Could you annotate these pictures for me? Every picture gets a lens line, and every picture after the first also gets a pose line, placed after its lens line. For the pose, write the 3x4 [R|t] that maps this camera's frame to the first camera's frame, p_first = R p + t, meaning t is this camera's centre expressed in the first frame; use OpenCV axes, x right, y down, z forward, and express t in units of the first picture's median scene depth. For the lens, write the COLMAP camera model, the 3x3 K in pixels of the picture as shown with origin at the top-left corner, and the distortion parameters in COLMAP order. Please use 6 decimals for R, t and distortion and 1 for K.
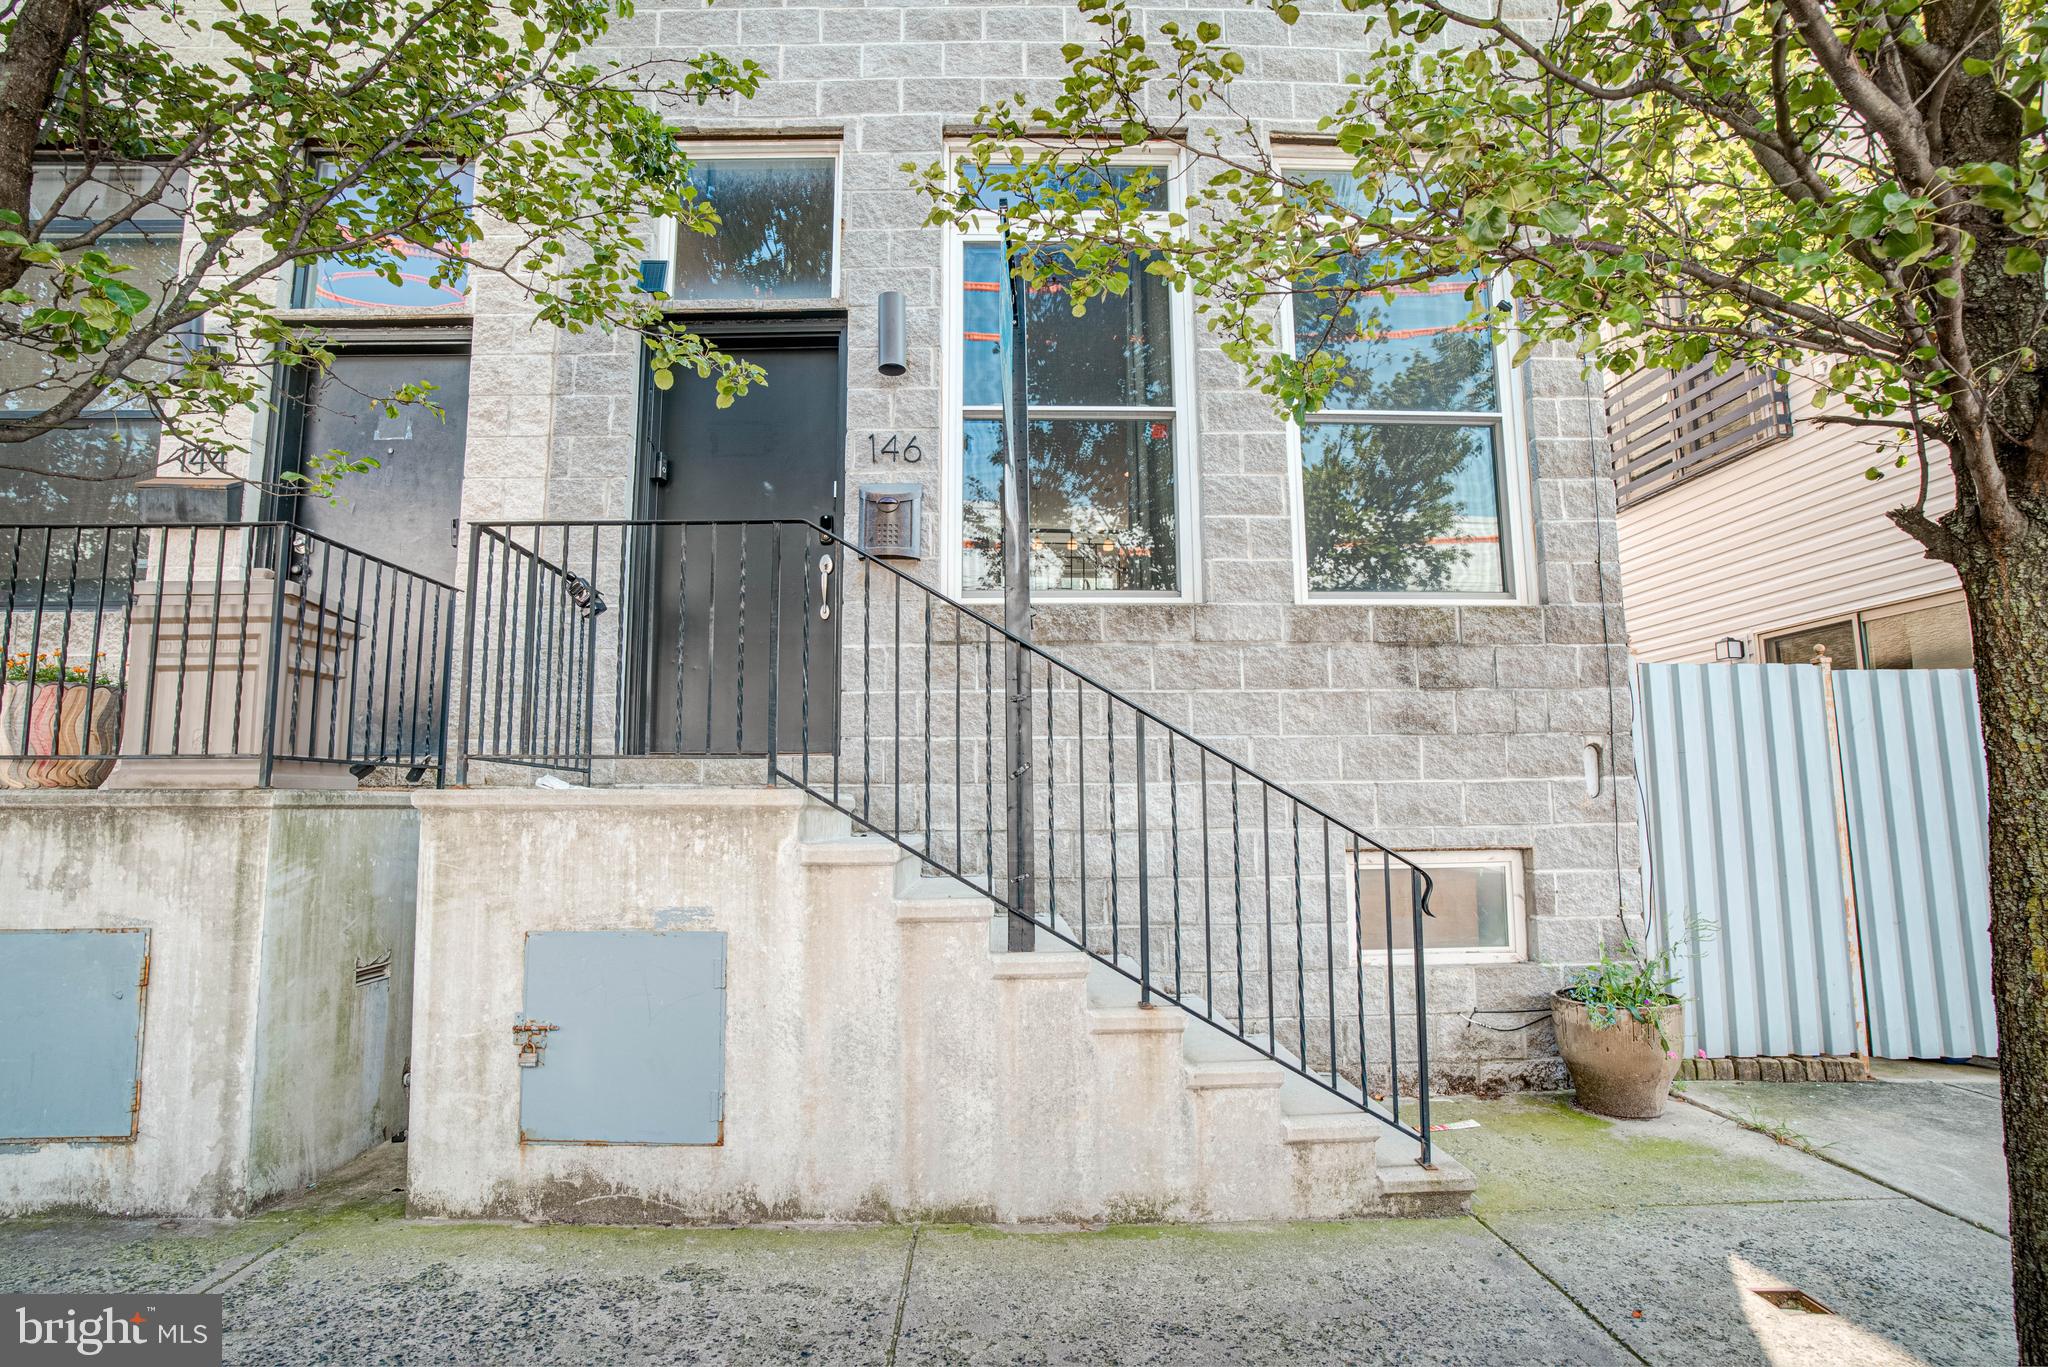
lens RADIAL K [[1008.3, 0, 1025.7], [0, 1008.3, 697.4], [0, 0, 1]] dist [-0.083993, 0.041813]
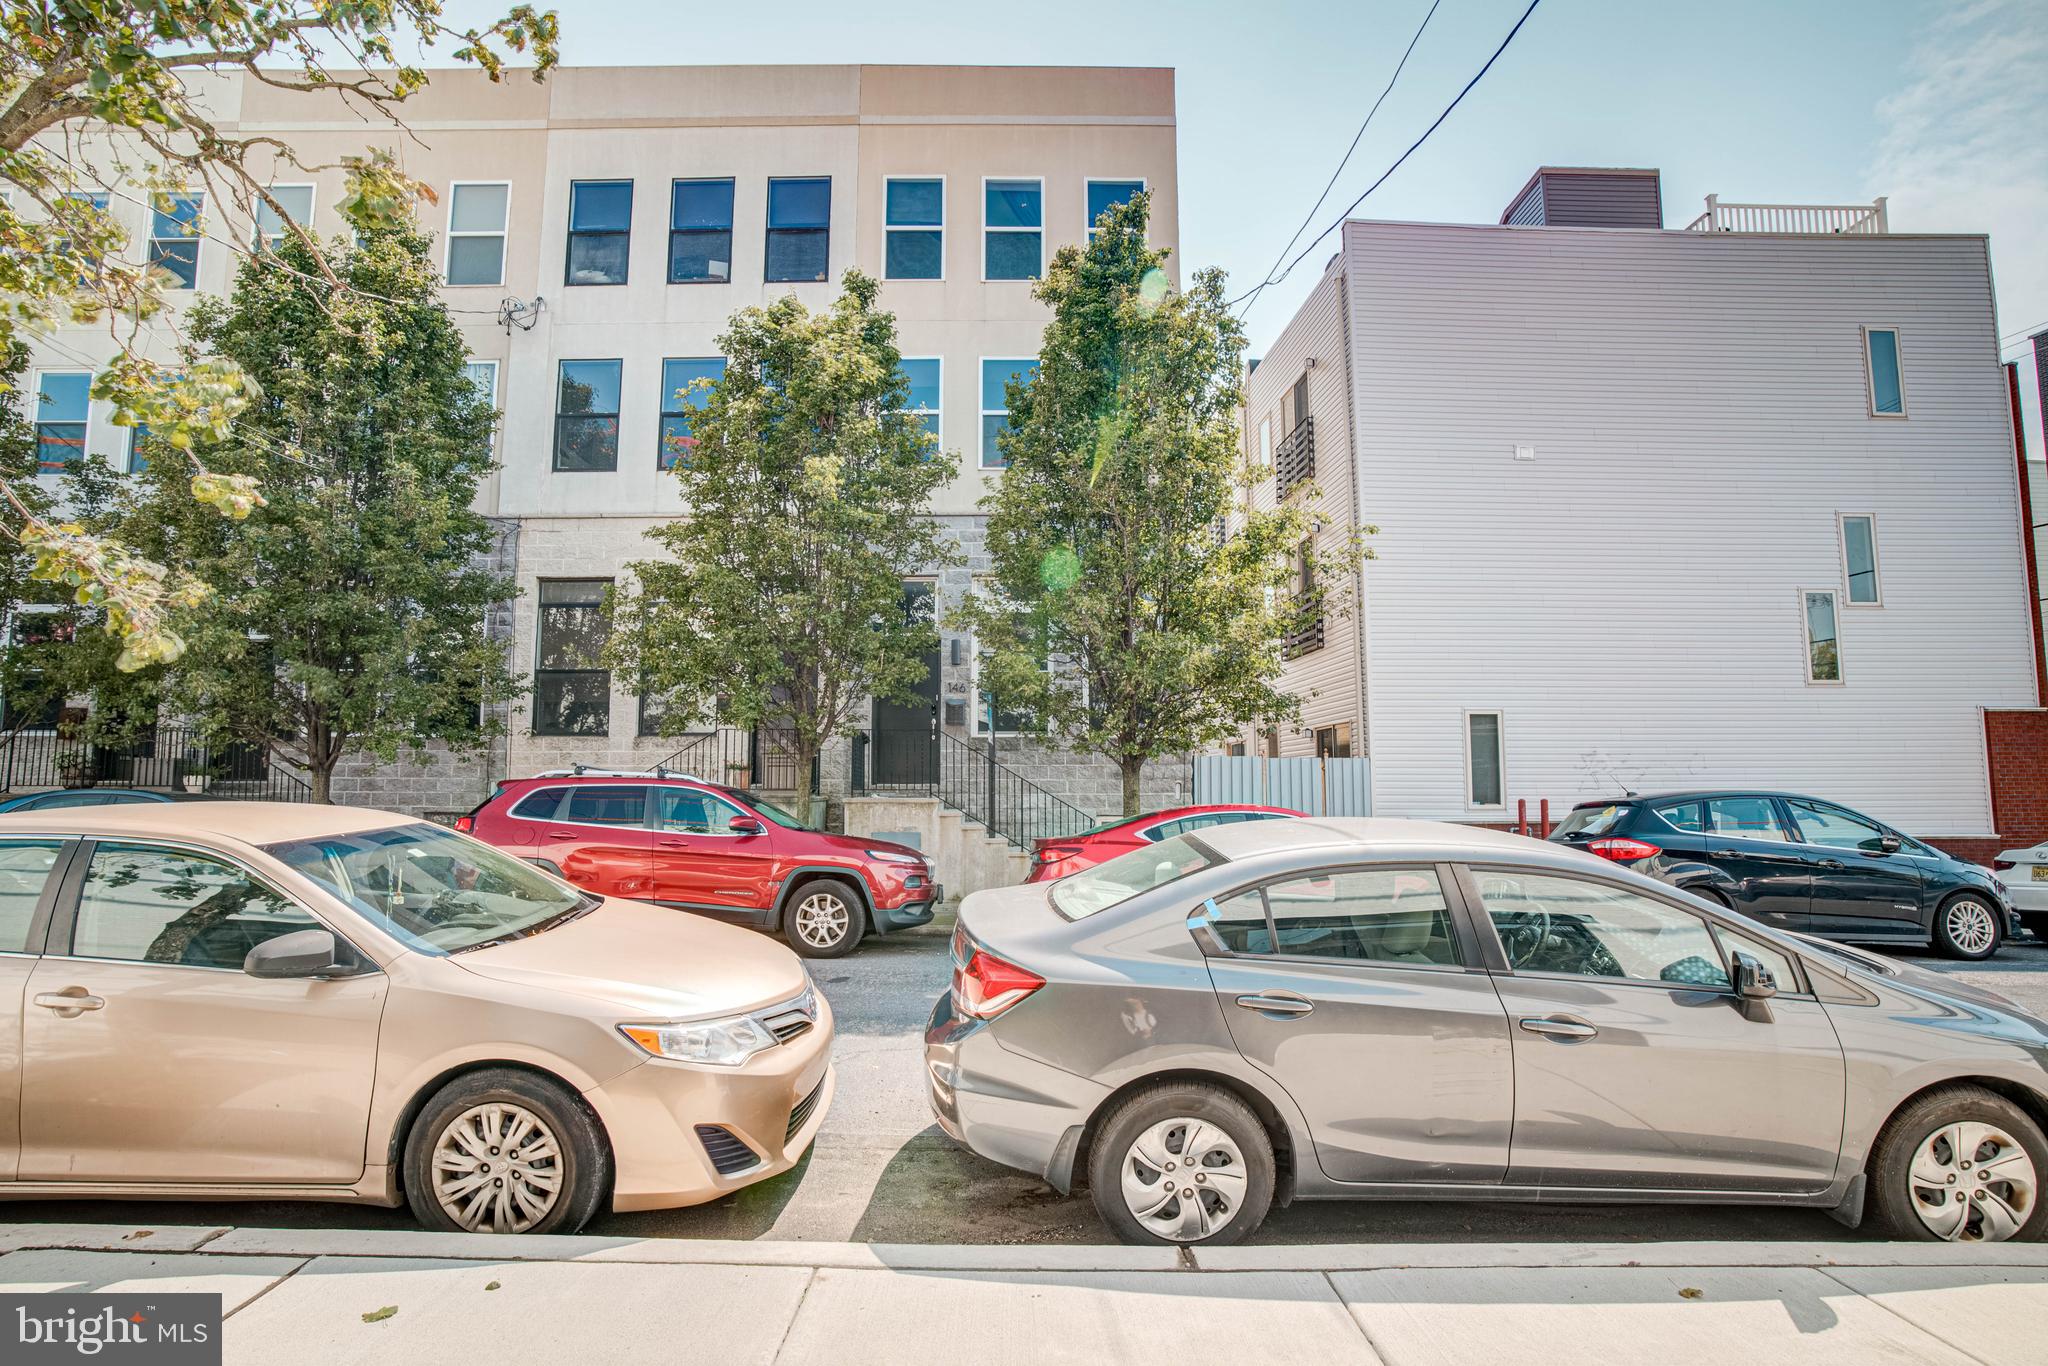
lens RADIAL K [[1008.3, 0, 1025.7], [0, 1008.3, 696.9], [0, 0, 1]] dist [-0.083993, 0.041813]
pose [[0.999864, 0.007783, -0.014544, 0.184002], [-0.007626, 0.999913, 0.010795, -0.359767], [0.014627, -0.010683, 0.999836, -3.025046]]
